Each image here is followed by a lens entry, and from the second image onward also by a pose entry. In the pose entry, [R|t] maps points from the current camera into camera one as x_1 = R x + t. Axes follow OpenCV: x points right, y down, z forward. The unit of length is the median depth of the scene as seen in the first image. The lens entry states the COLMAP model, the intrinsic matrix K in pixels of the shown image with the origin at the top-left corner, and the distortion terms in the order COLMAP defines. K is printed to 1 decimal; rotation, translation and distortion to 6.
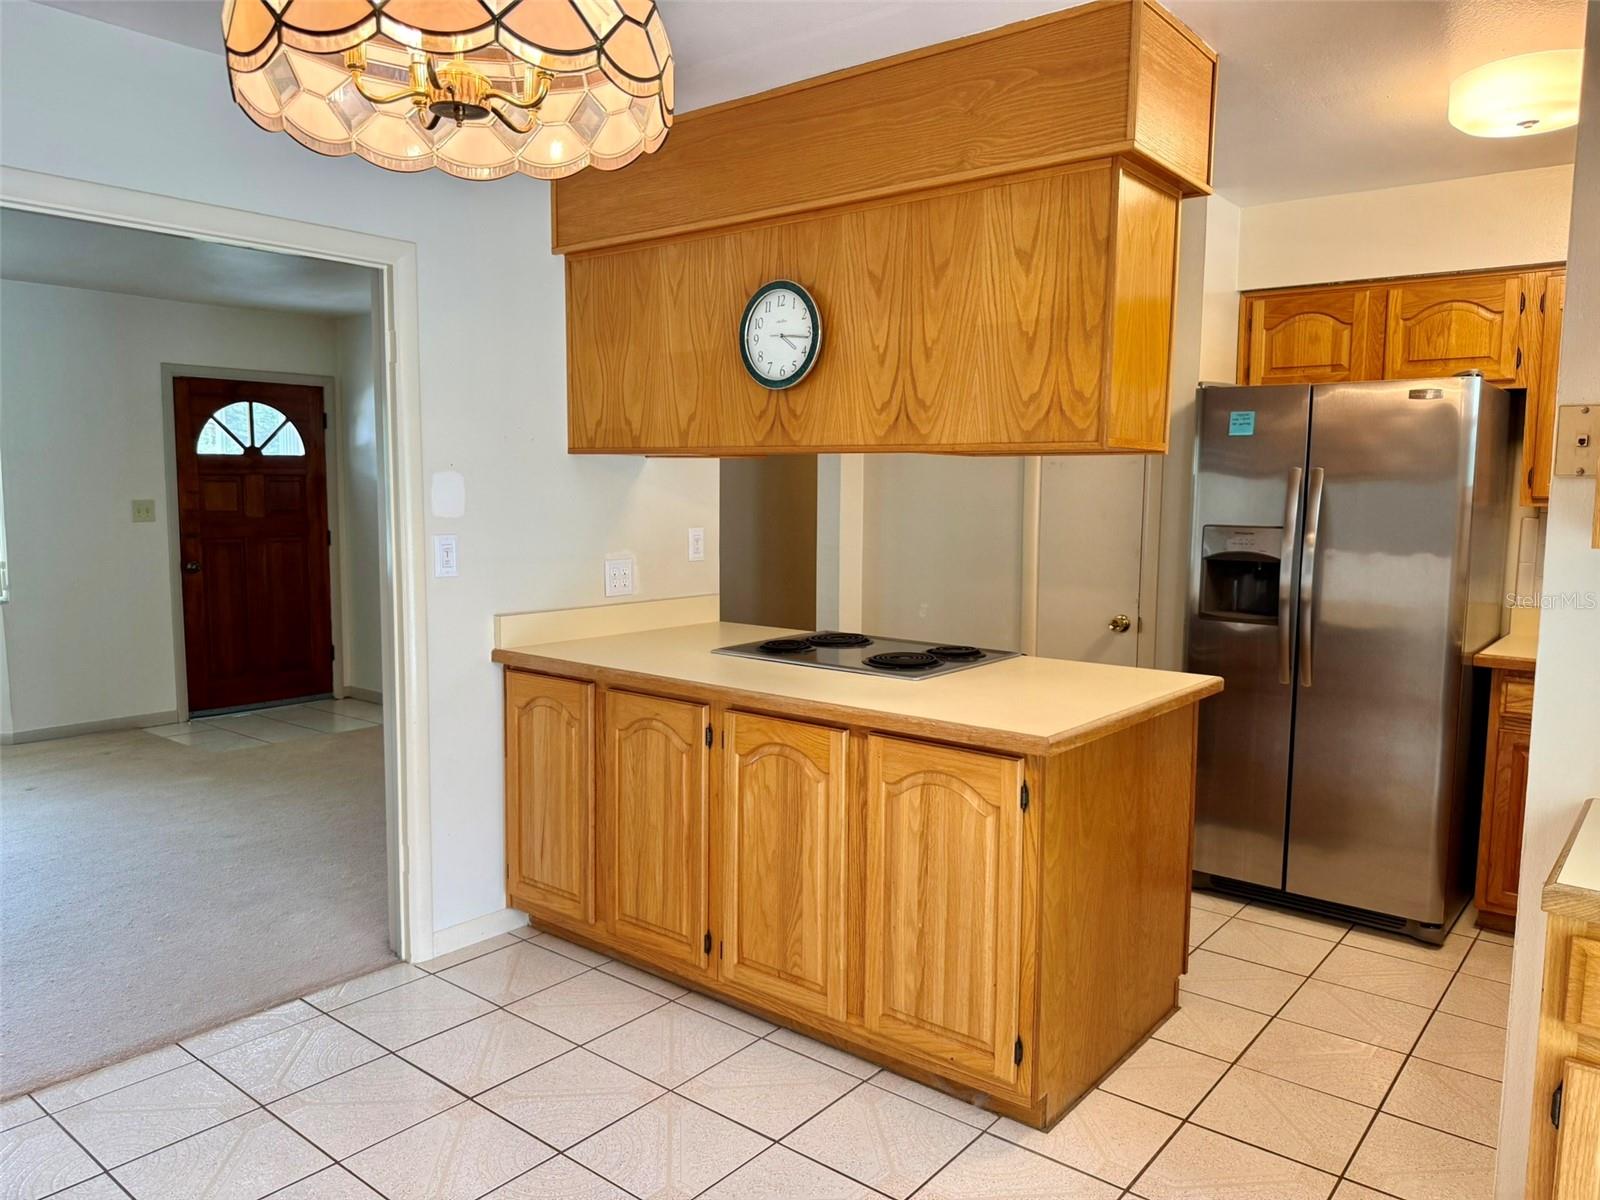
lens RADIAL K [[1130.0, 0, 813.0], [0, 1130.0, 597.8], [0, 0, 1]] dist [0.162070, -0.353492]
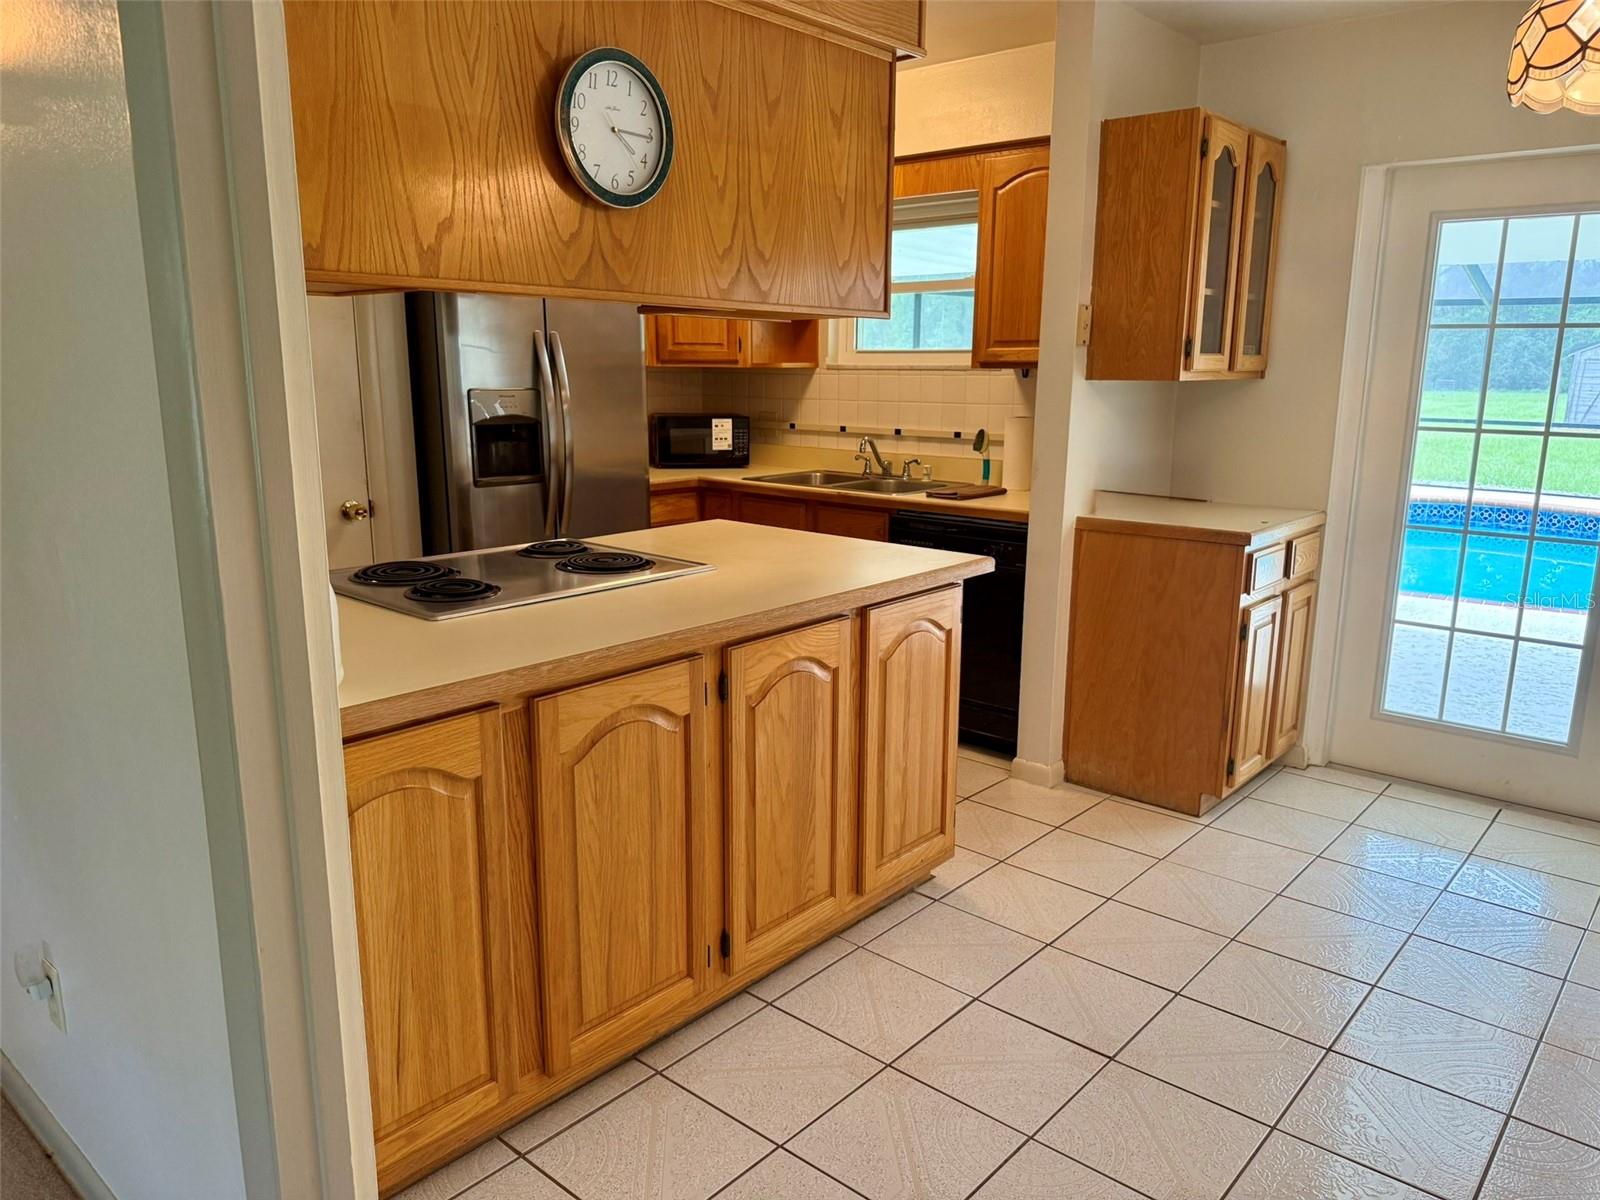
lens RADIAL K [[1115.5, 0, 821.0], [0, 1115.5, 599.6], [0, 0, 1]] dist [0.091943, -0.175940]
pose [[0.029045, -0.219365, 0.975210, -0.827870], [0.090720, 0.972174, 0.215980, -0.092935], [-0.995453, 0.082198, 0.048138, 0.925839]]
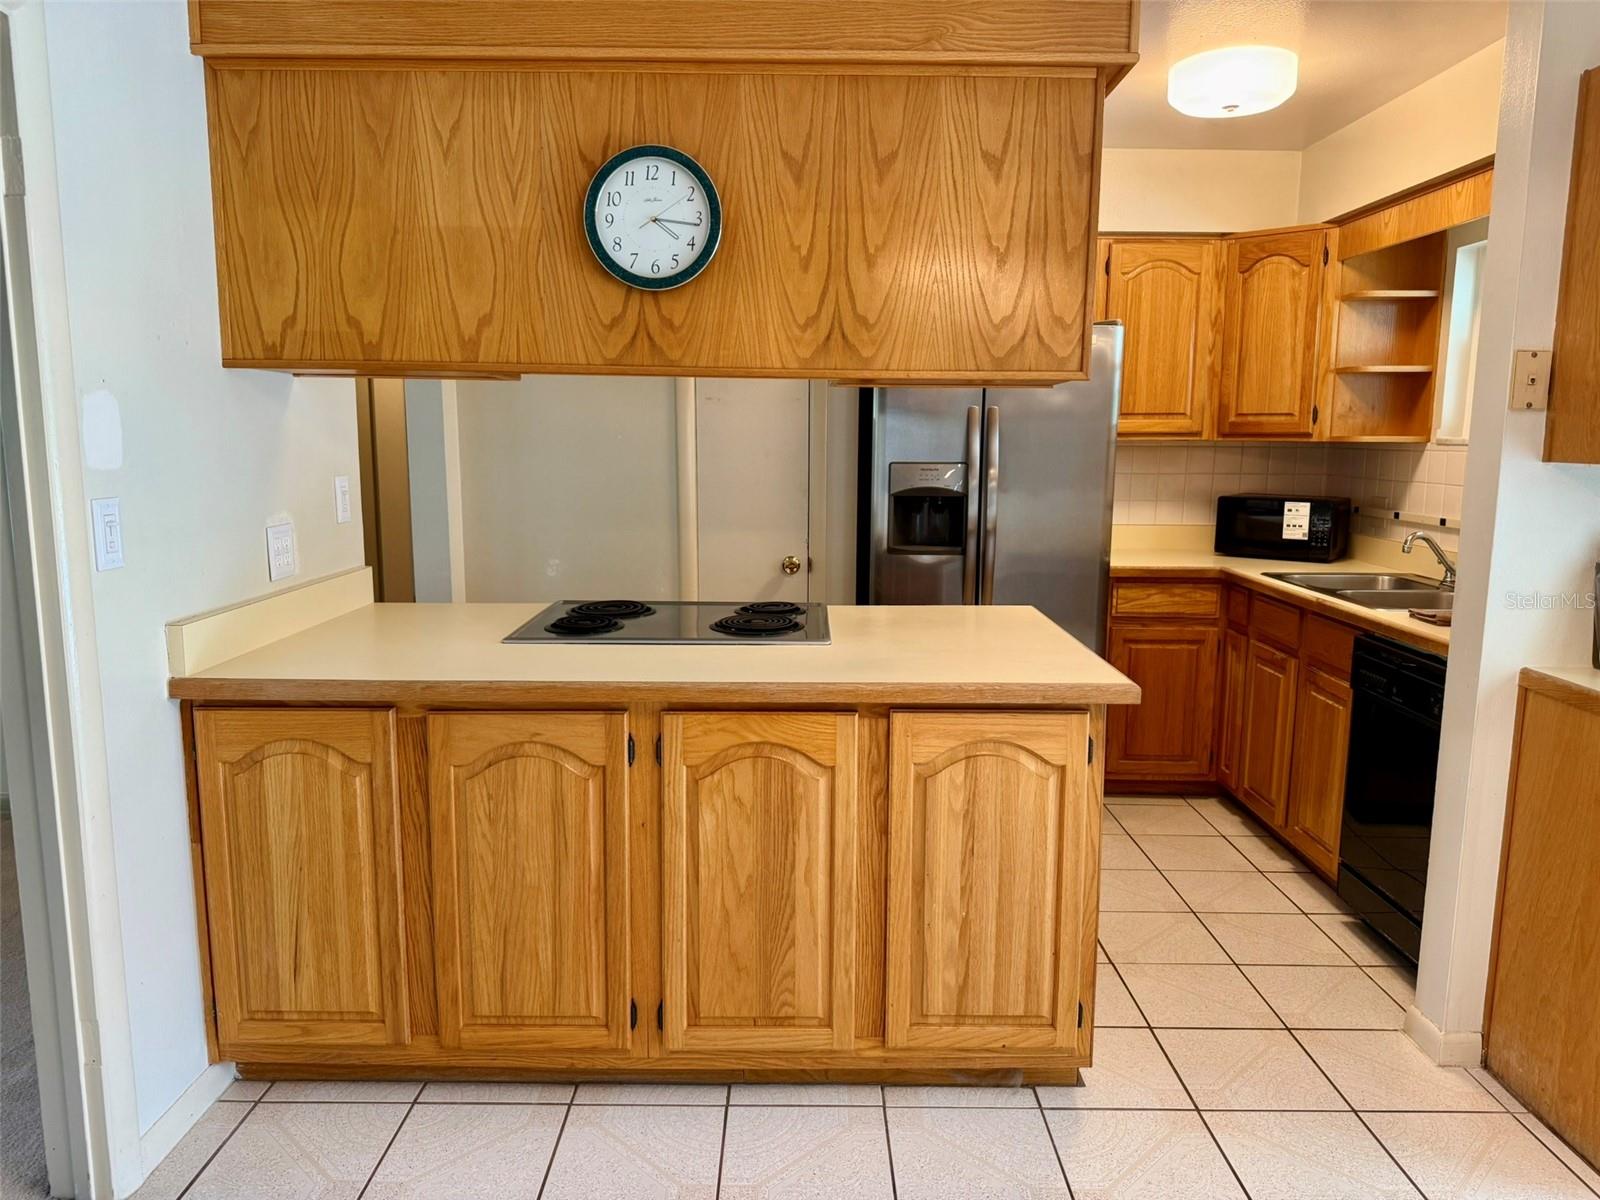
lens RADIAL K [[1130.0, 0, 813.0], [0, 1130.0, 597.8], [0, 0, 1]] dist [0.162070, -0.353492]
pose [[0.775319, -0.096222, 0.624197, -0.484262], [0.062196, 0.995155, 0.076152, -0.031164], [-0.628500, -0.020220, 0.777547, 0.351186]]
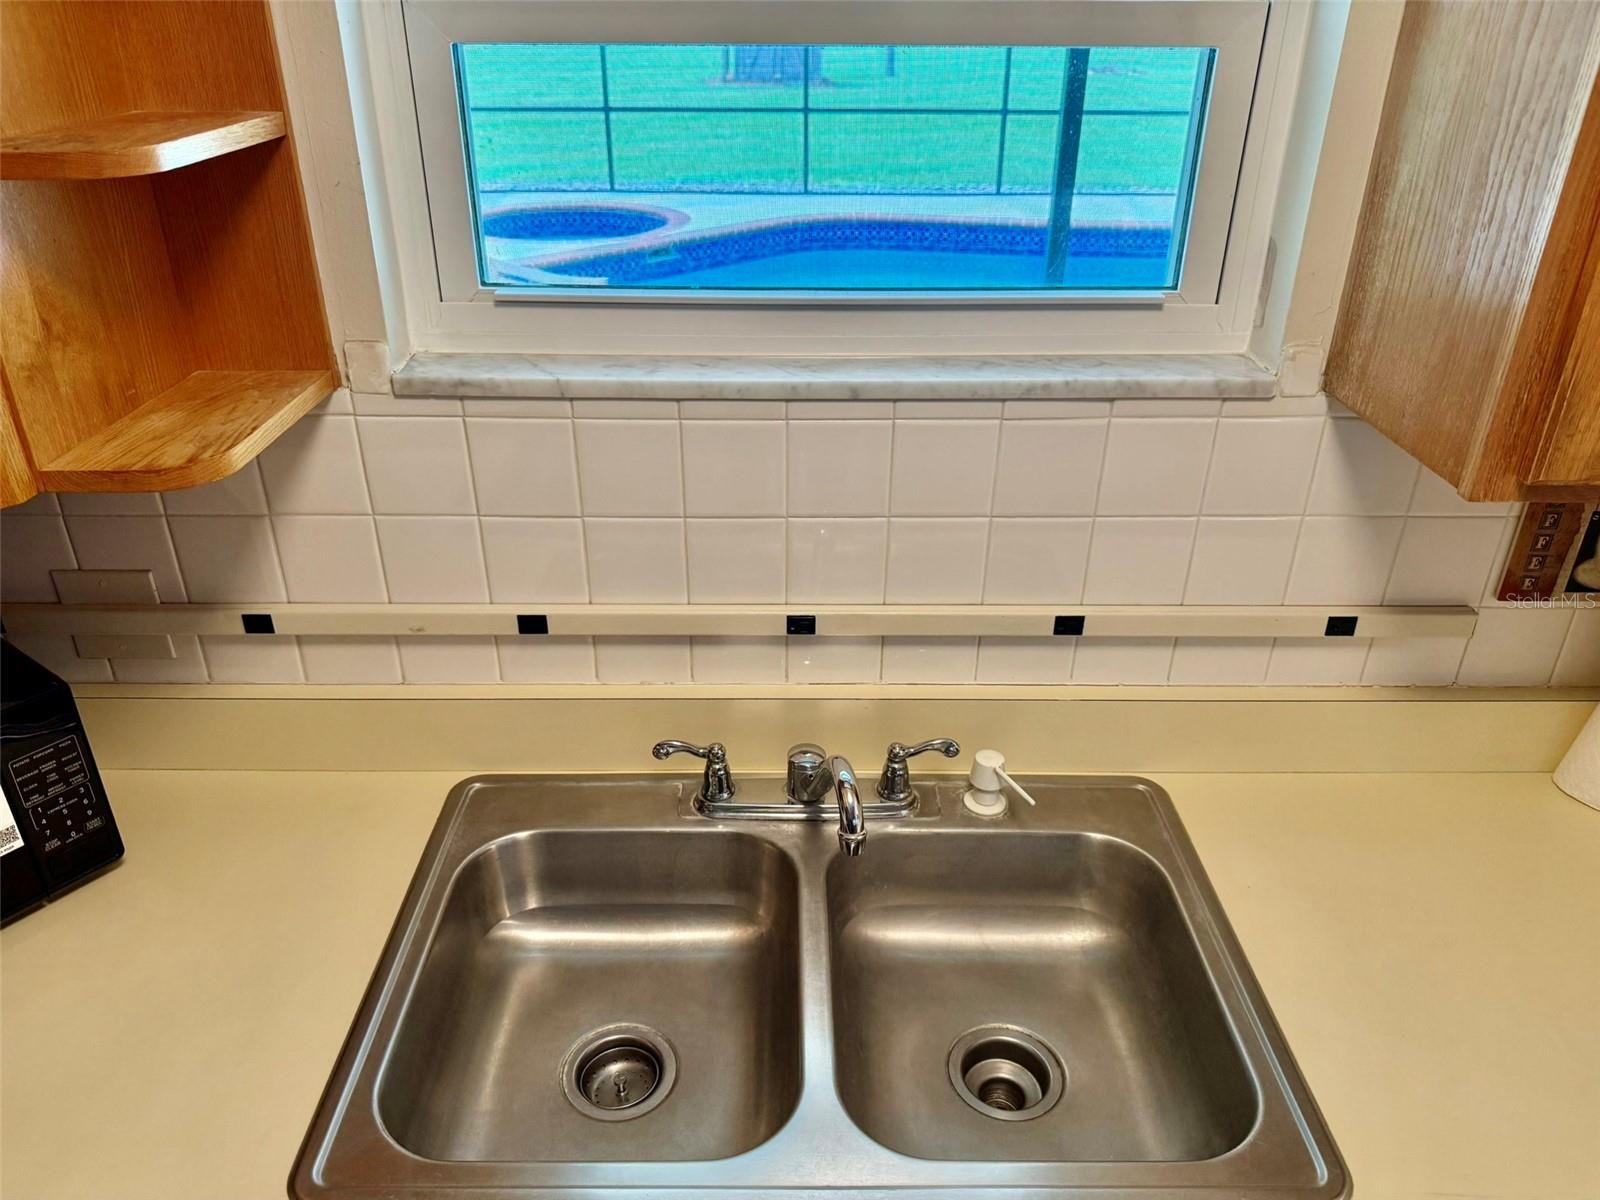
lens RADIAL K [[1115.5, 0, 821.0], [0, 1115.5, 599.6], [0, 0, 1]] dist [0.091943, -0.175940]
pose [[-0.648947, -0.378338, 0.660097, 0.605058], [0.050011, 0.844509, 0.533201, -0.214871], [-0.759188, 0.379032, -0.529120, 1.103333]]
